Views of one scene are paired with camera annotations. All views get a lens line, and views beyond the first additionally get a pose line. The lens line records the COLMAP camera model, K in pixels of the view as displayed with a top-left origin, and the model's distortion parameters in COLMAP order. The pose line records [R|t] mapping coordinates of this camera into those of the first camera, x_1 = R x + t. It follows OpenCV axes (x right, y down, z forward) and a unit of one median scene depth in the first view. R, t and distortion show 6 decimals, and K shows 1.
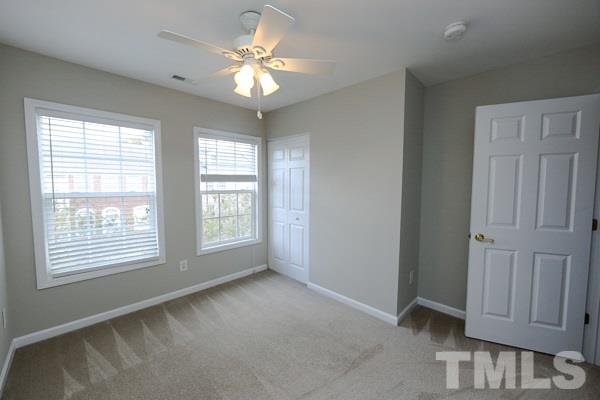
lens RADIAL K [[235.2, 0, 297.4], [0, 235.2, 204.5], [0, 0, 1]] dist [0.000390, 0.000021]
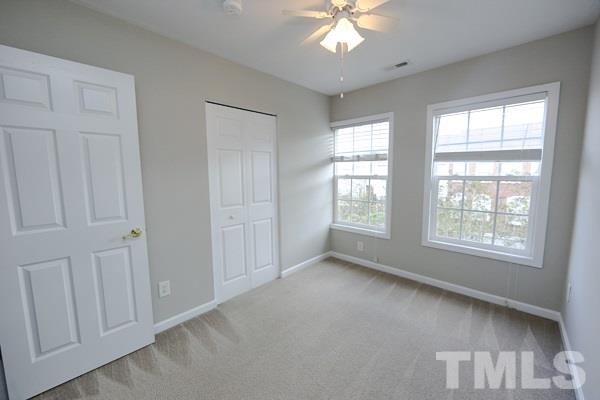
lens RADIAL K [[235.2, 0, 297.3], [0, 235.2, 194.5], [0, 0, 1]] dist [0.000390, 0.000021]
pose [[0.028483, 0.097506, -0.994827, 0.447394], [-0.064468, 0.993338, 0.095514, -0.036598], [0.997513, 0.061414, 0.034579, 0.440209]]
